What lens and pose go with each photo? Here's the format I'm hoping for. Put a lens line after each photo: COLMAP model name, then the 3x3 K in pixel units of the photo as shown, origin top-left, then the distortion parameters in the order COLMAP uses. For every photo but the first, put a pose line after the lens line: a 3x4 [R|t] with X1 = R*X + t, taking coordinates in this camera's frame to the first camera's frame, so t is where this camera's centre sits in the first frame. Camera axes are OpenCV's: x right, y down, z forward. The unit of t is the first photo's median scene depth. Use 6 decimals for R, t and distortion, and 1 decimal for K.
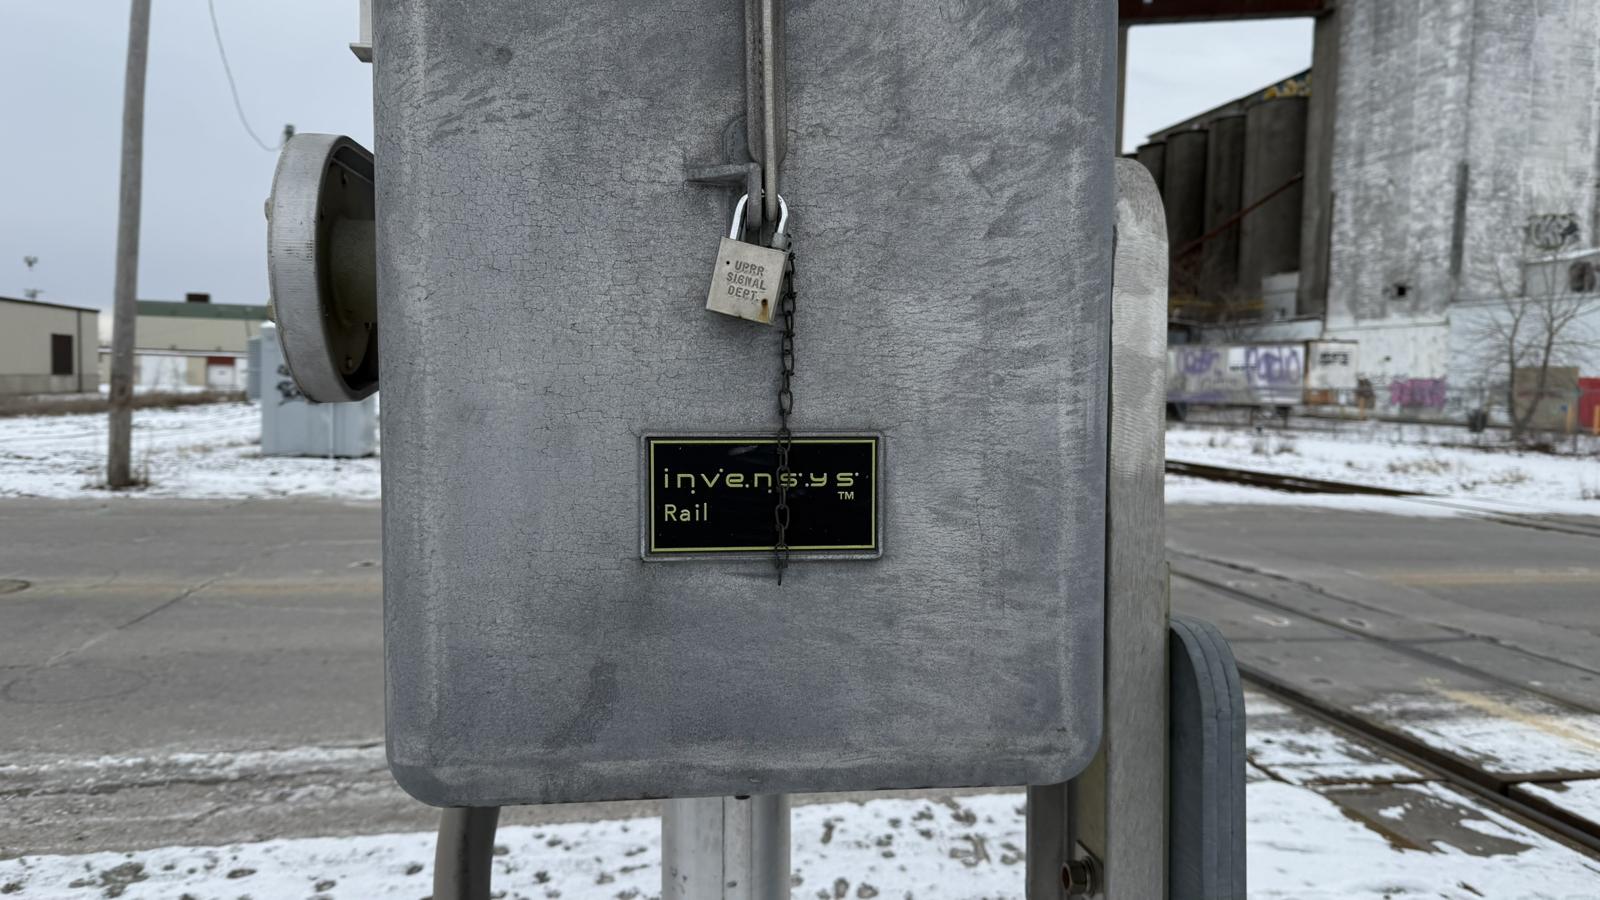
lens RADIAL K [[1156.1, 0, 782.1], [0, 1156.1, 416.9], [0, 0, 1]] dist [0.033670, -0.006648]
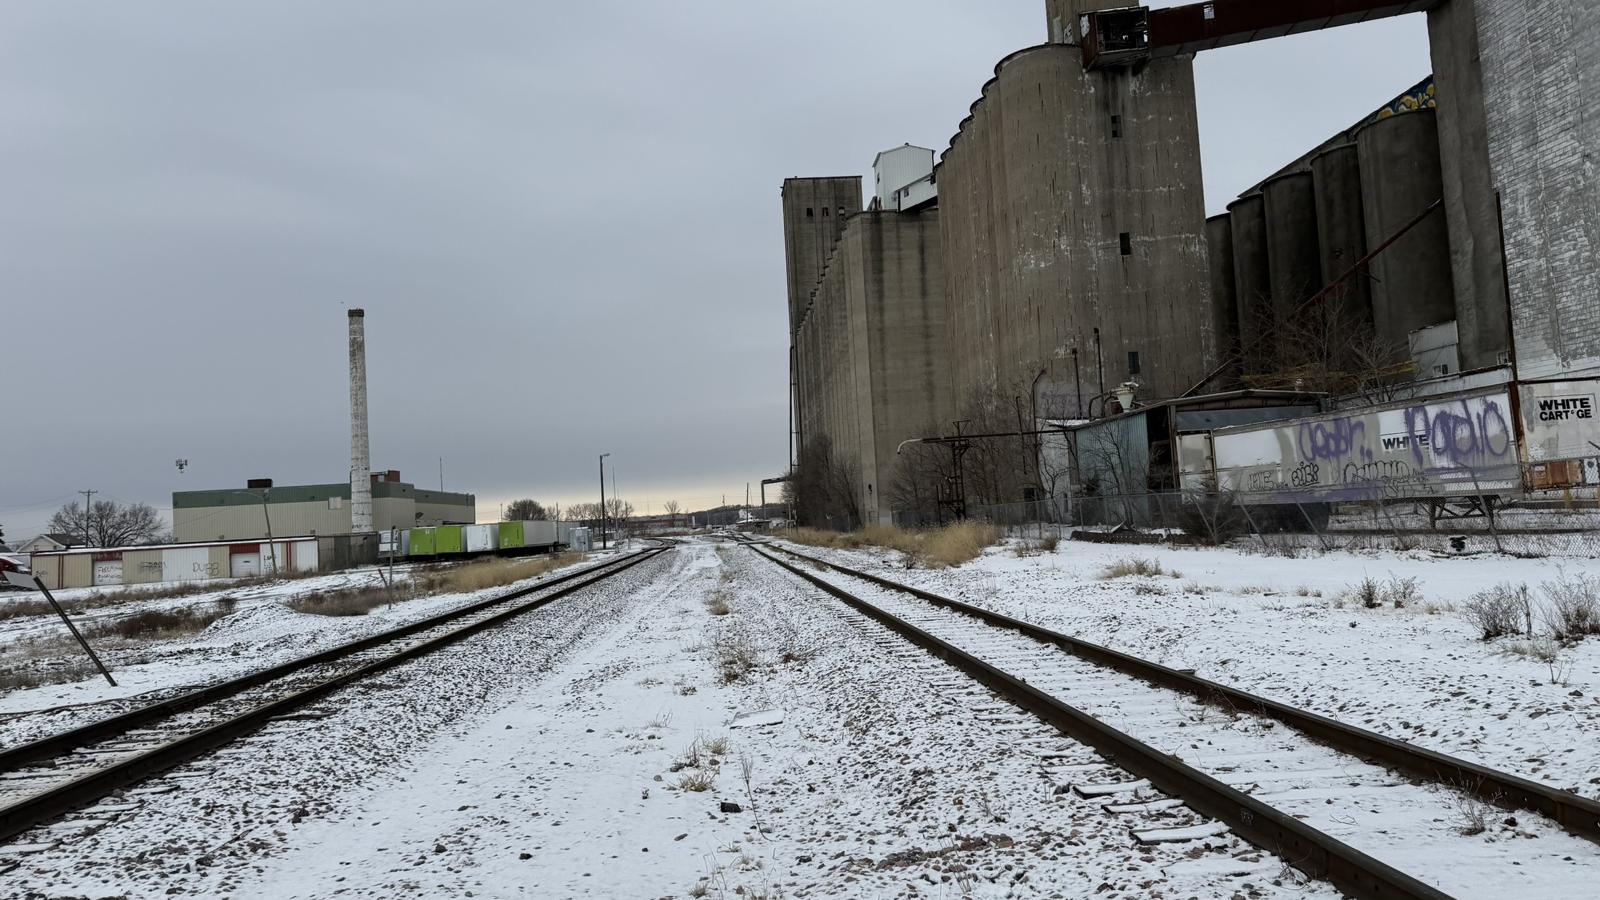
lens RADIAL K [[1156.1, 0, 782.1], [0, 1156.1, 416.9], [0, 0, 1]] dist [0.033670, -0.006648]
pose [[0.990106, -0.097616, -0.100799, 0.100806], [0.085084, 0.988887, -0.121915, -0.005147], [0.111580, 0.112133, 0.987409, 0.266986]]
